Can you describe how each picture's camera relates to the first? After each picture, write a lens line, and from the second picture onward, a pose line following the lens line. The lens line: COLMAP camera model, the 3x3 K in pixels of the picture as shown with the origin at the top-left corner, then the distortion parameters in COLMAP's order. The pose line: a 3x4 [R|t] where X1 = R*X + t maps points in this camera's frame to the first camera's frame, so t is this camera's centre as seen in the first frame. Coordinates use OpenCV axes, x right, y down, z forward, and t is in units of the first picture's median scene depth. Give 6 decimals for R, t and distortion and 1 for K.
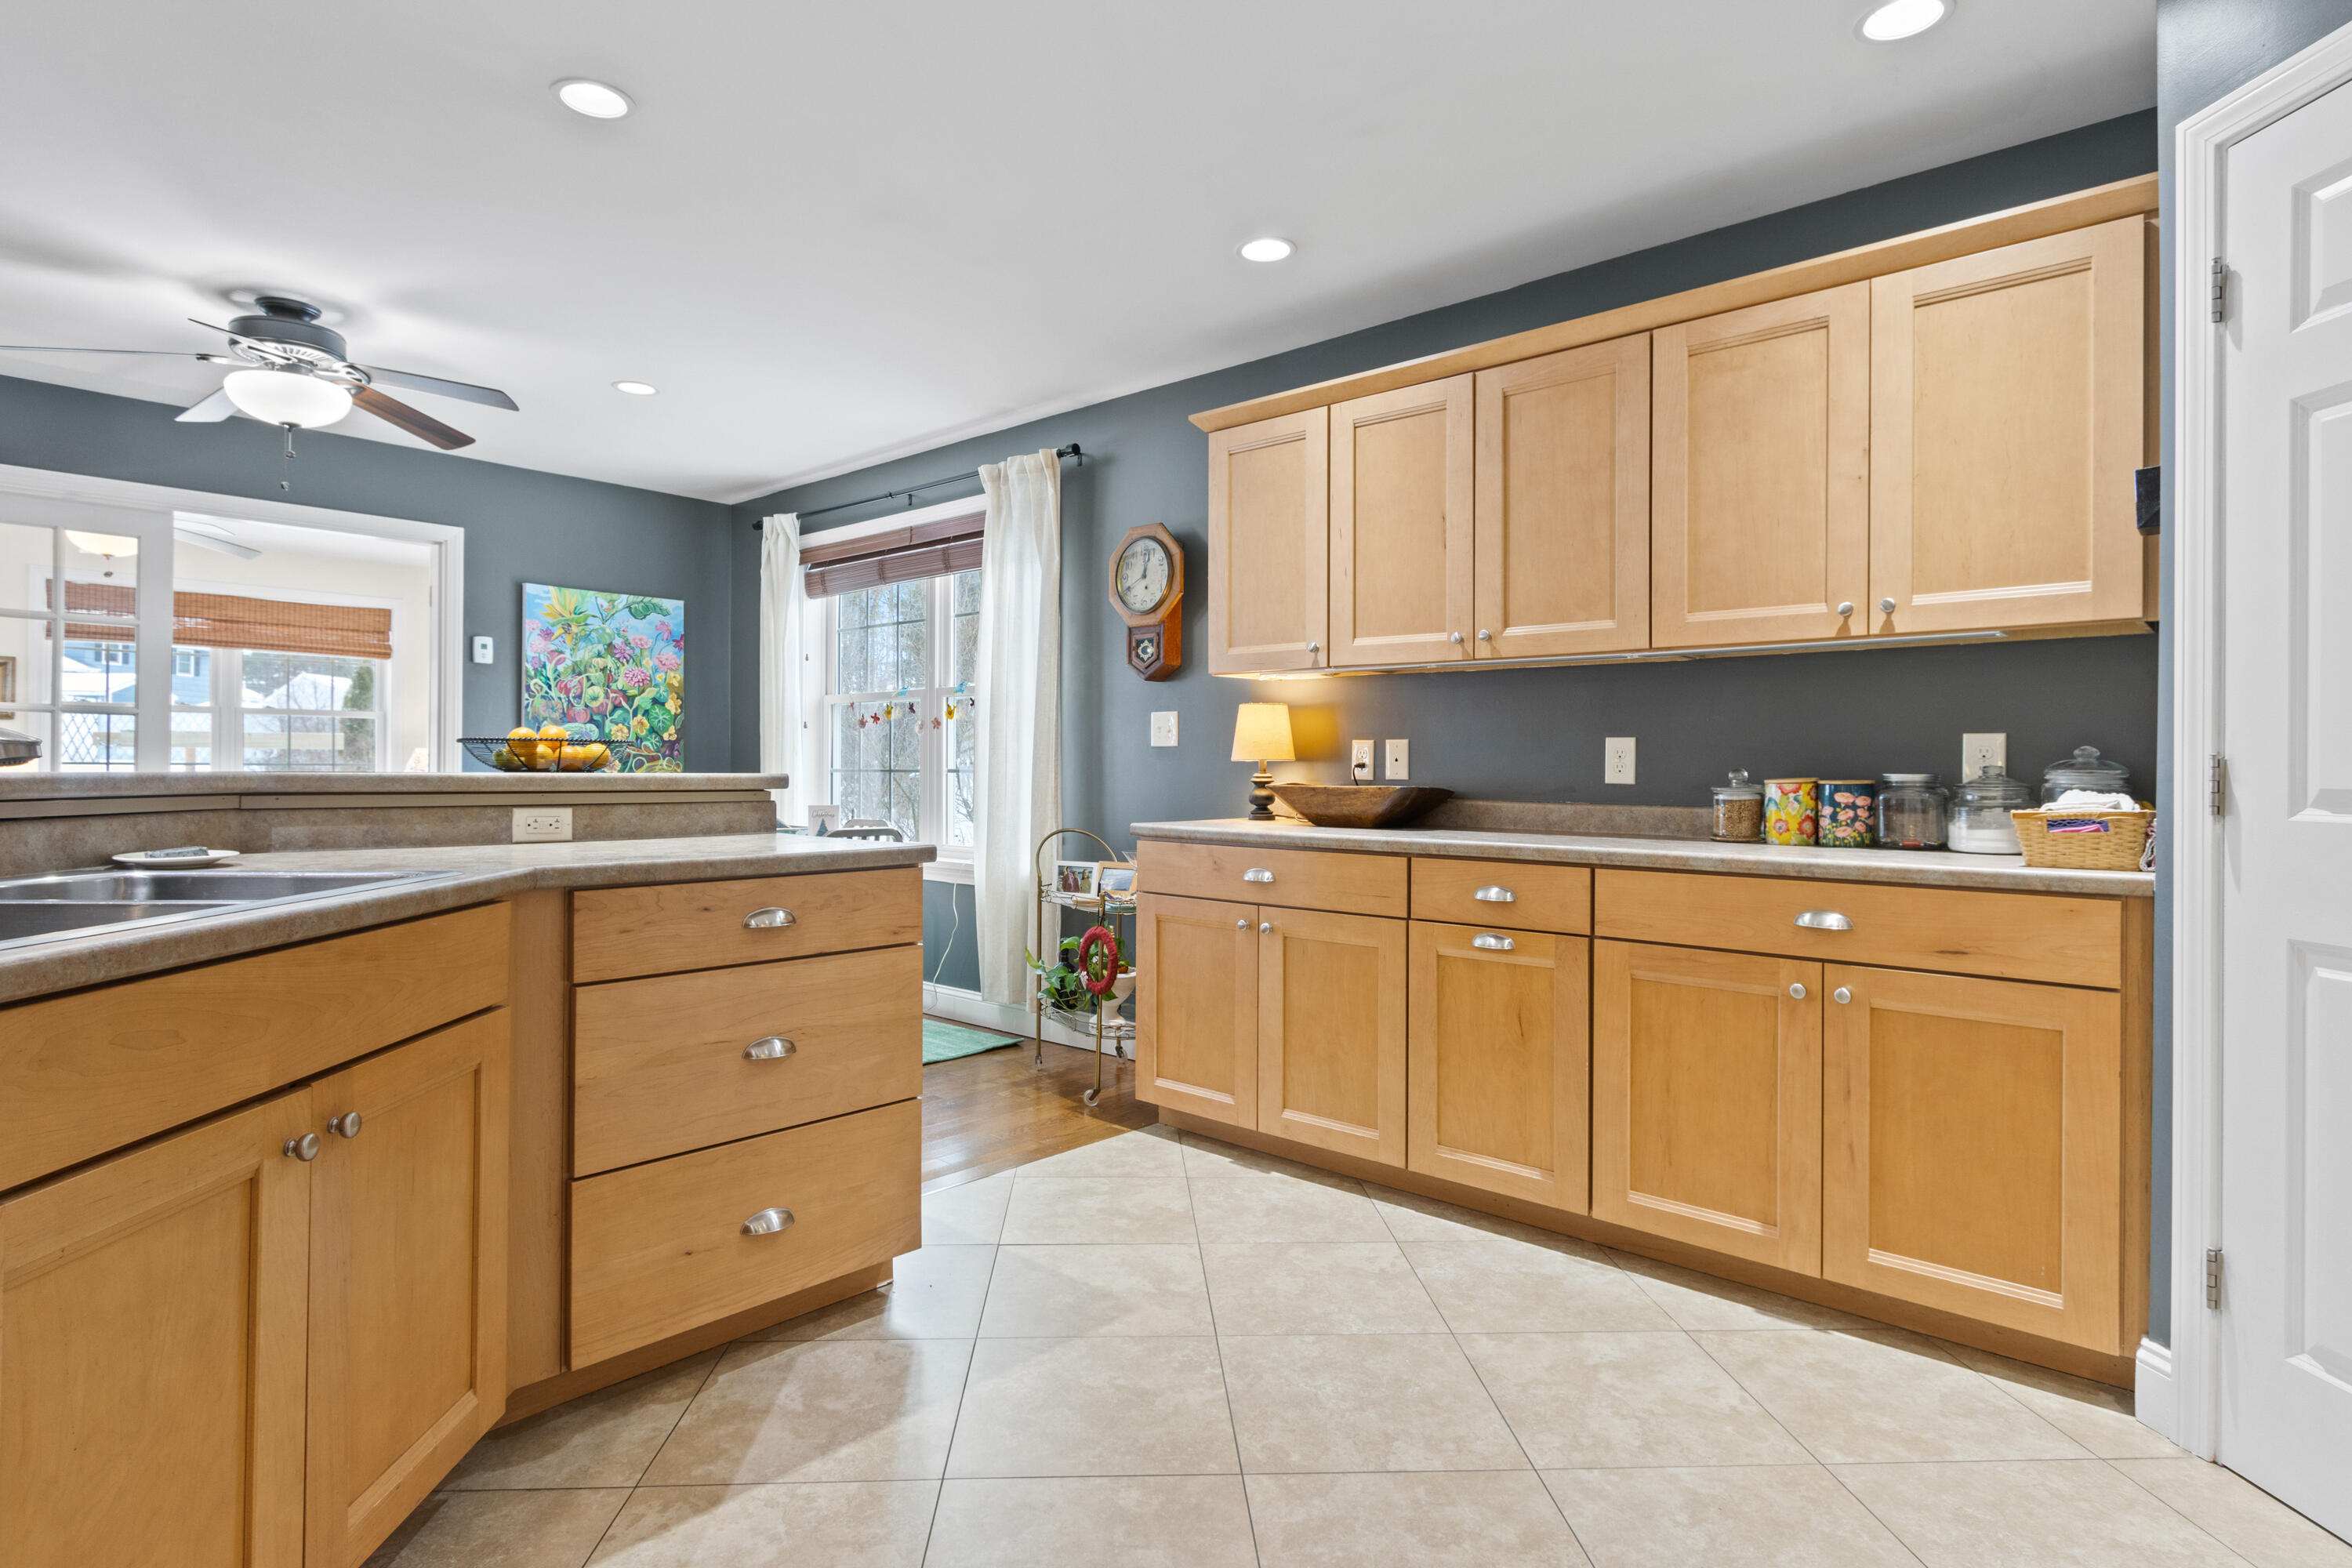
lens RADIAL K [[1226.0, 0, 1172.0], [0, 1226.0, 772.5], [0, 0, 1]] dist [0.021238, -0.002355]
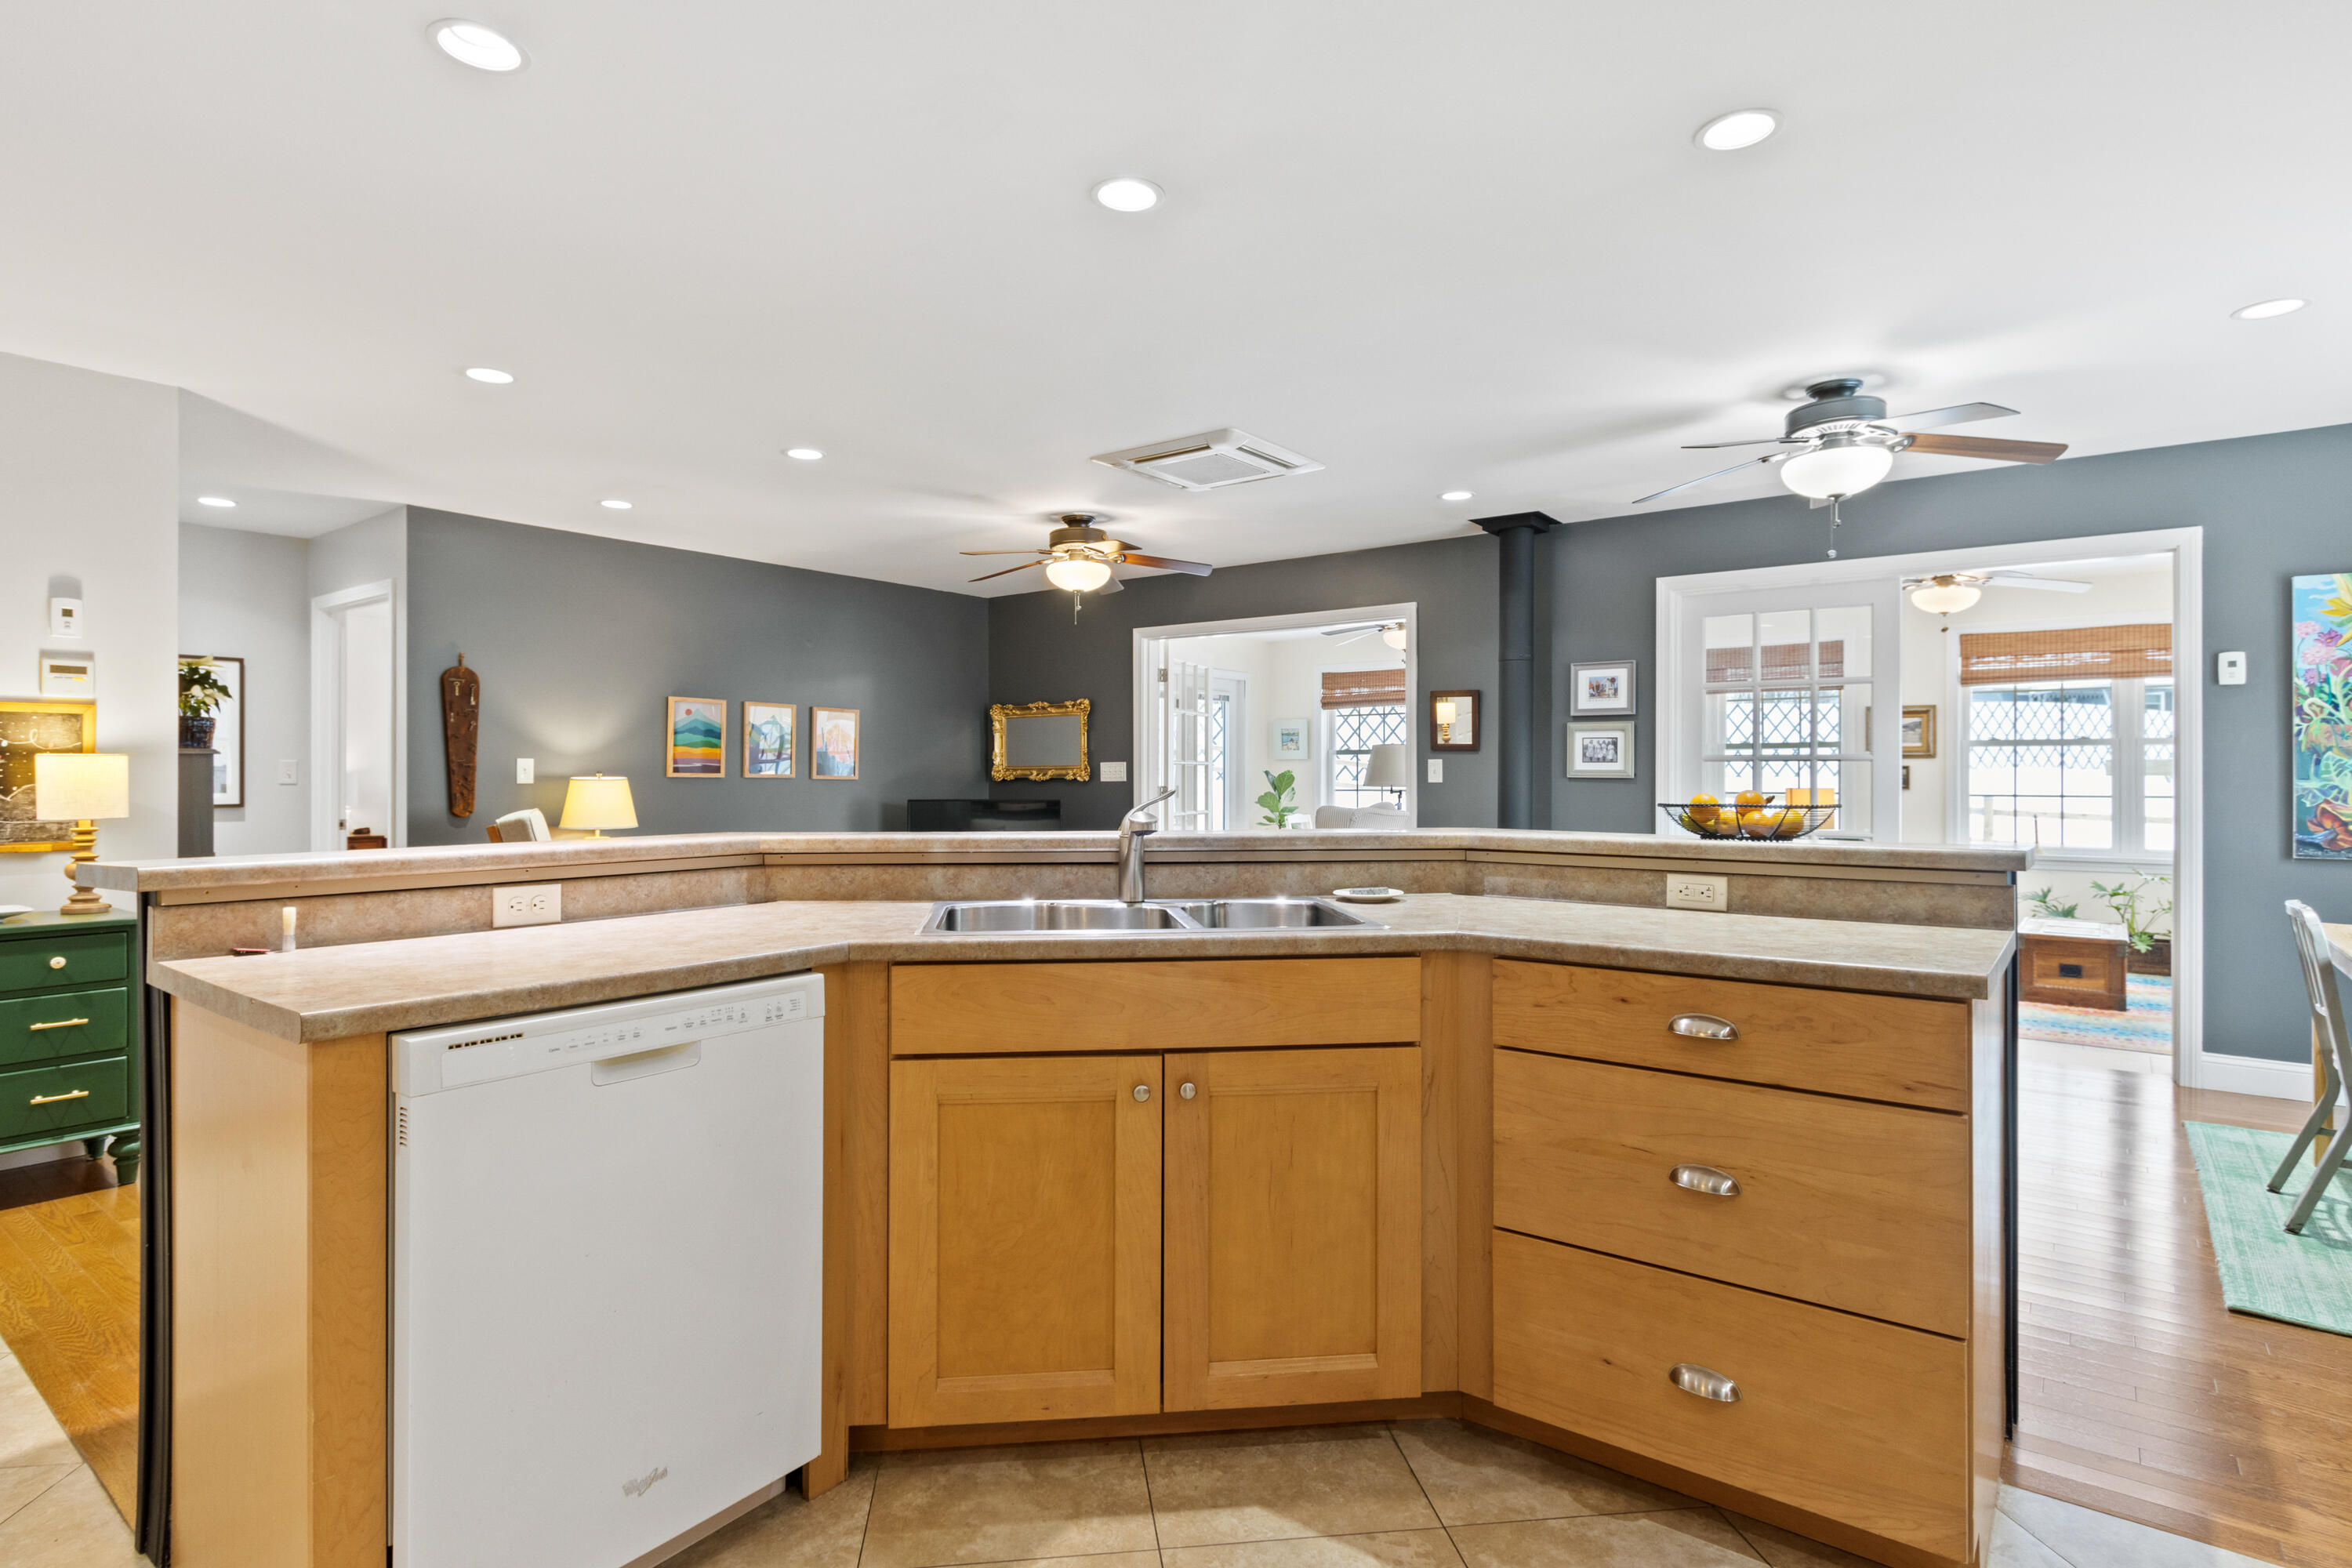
lens RADIAL K [[1226.0, 0, 1168.6], [0, 1226.0, 779.6], [0, 0, 1]] dist [0.021238, -0.002355]
pose [[0.075432, -0.002760, -0.997147, 0.231253], [-0.003516, 0.999989, -0.003033, -0.022686], [0.997145, 0.003735, 0.075422, 0.260218]]
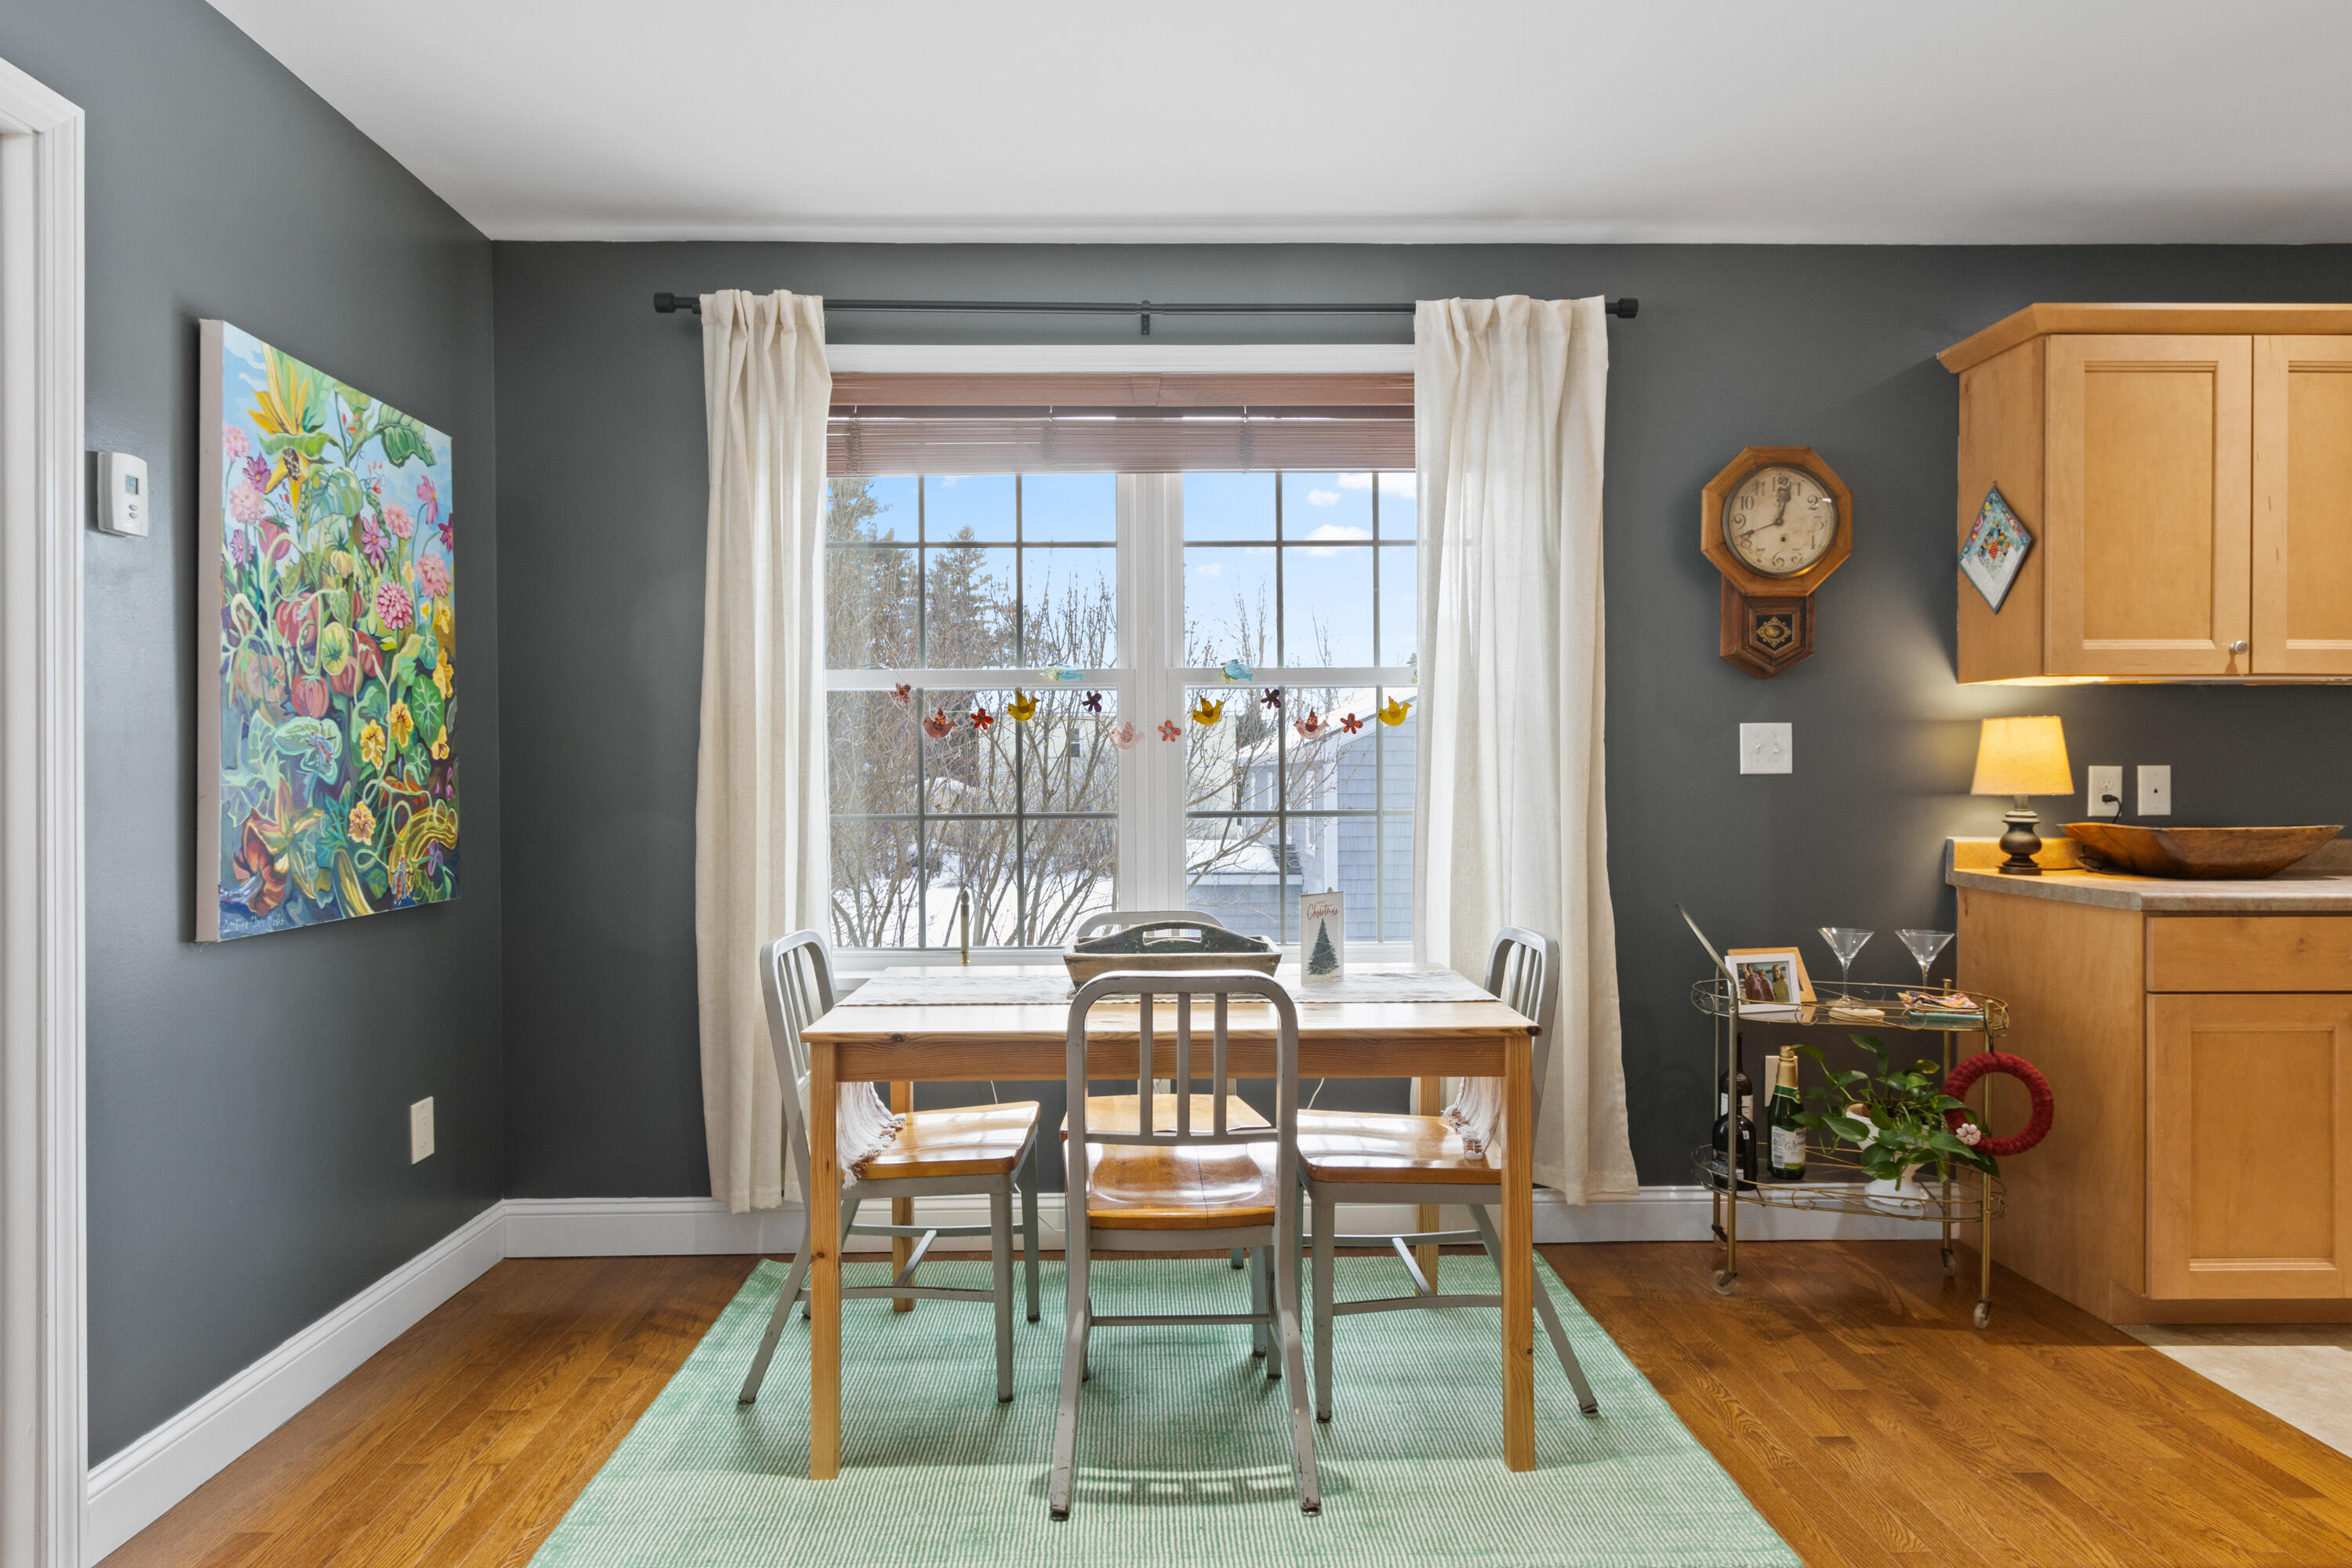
lens RADIAL K [[1295.2, 0, 1167.3], [0, 1295.2, 777.0], [0, 0, 1]] dist [-0.012500, 0.000816]
pose [[0.726747, -0.013786, 0.686767, -0.651525], [0.012045, 0.999901, 0.007327, -0.024978], [-0.686799, 0.002947, 0.726841, 0.614631]]
